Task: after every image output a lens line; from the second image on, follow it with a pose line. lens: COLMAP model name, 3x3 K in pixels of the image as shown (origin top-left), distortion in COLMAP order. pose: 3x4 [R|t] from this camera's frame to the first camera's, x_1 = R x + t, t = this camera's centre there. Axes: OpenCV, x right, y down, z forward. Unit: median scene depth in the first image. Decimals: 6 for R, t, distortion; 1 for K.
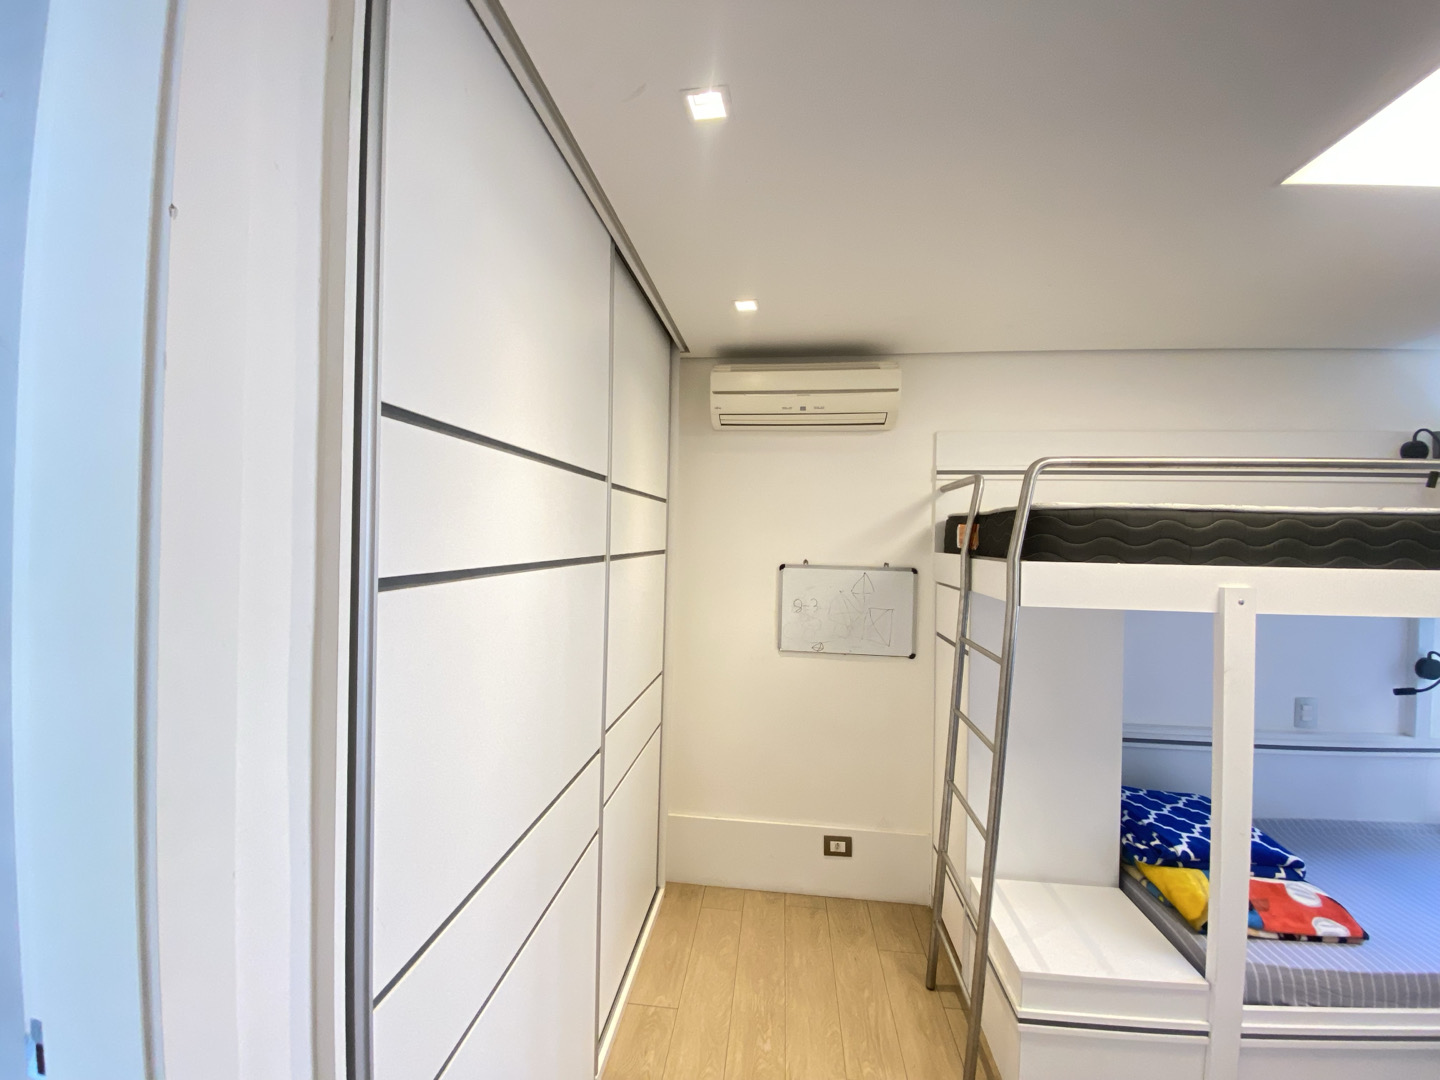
lens RADIAL K [[584.8, 0, 724.2], [0, 584.8, 535.0], [0, 0, 1]] dist [0.023613, -0.022075]
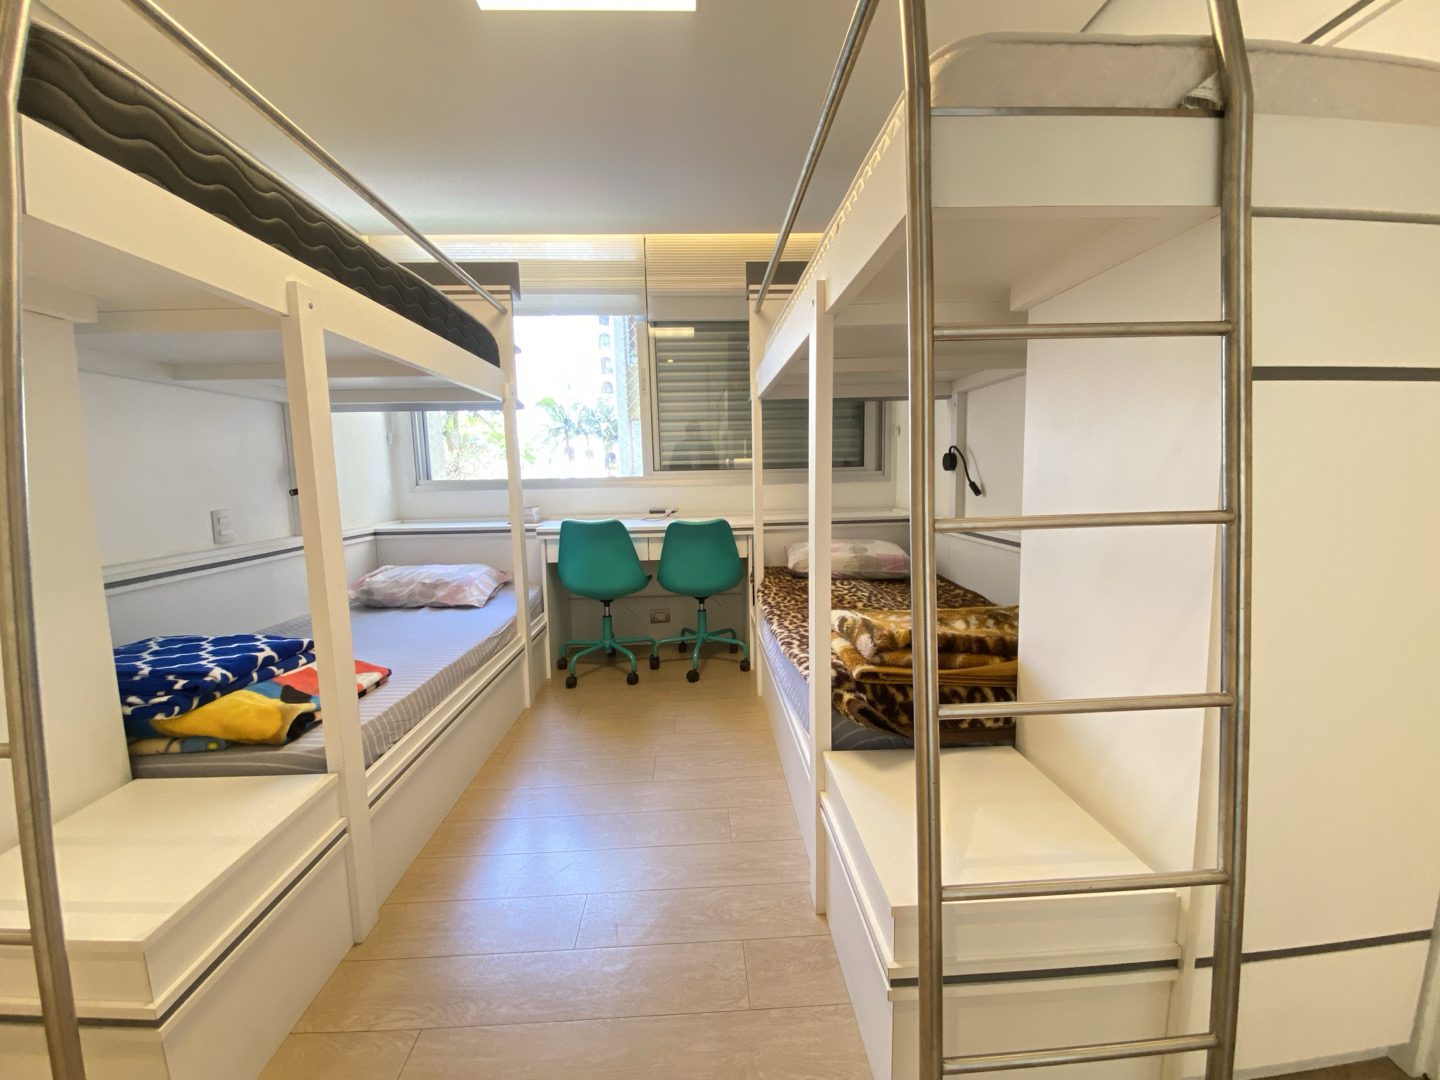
lens RADIAL K [[583.3, 0, 720.0], [0, 583.3, 540.0], [0, 0, 1]] dist [0.031763, -0.028273]
pose [[-0.164311, -0.123477, 0.978650, -0.042370], [0.016806, 0.991640, 0.127938, 0.283649], [-0.986265, 0.037468, -0.160862, 0.485618]]
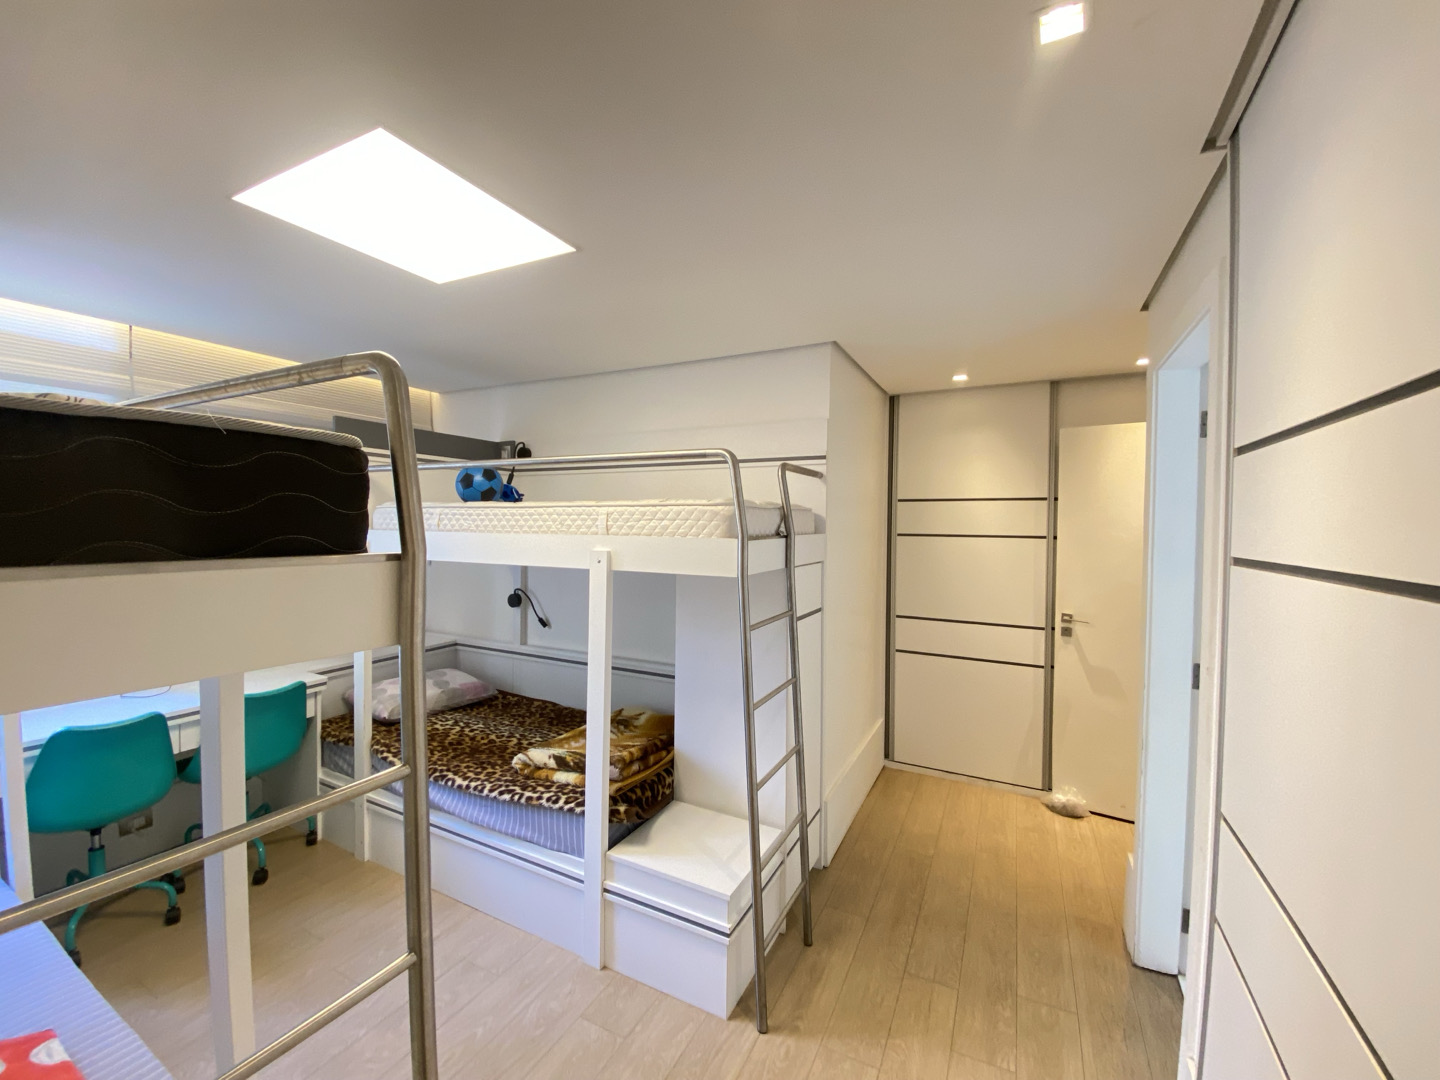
lens RADIAL K [[584.8, 0, 724.2], [0, 584.8, 535.0], [0, 0, 1]] dist [0.023613, -0.022075]
pose [[-0.931560, -0.029339, 0.362402, 0.032908], [-0.023033, 0.999499, 0.021708, 0.004288], [-0.362857, 0.011875, -0.931769, 1.222423]]
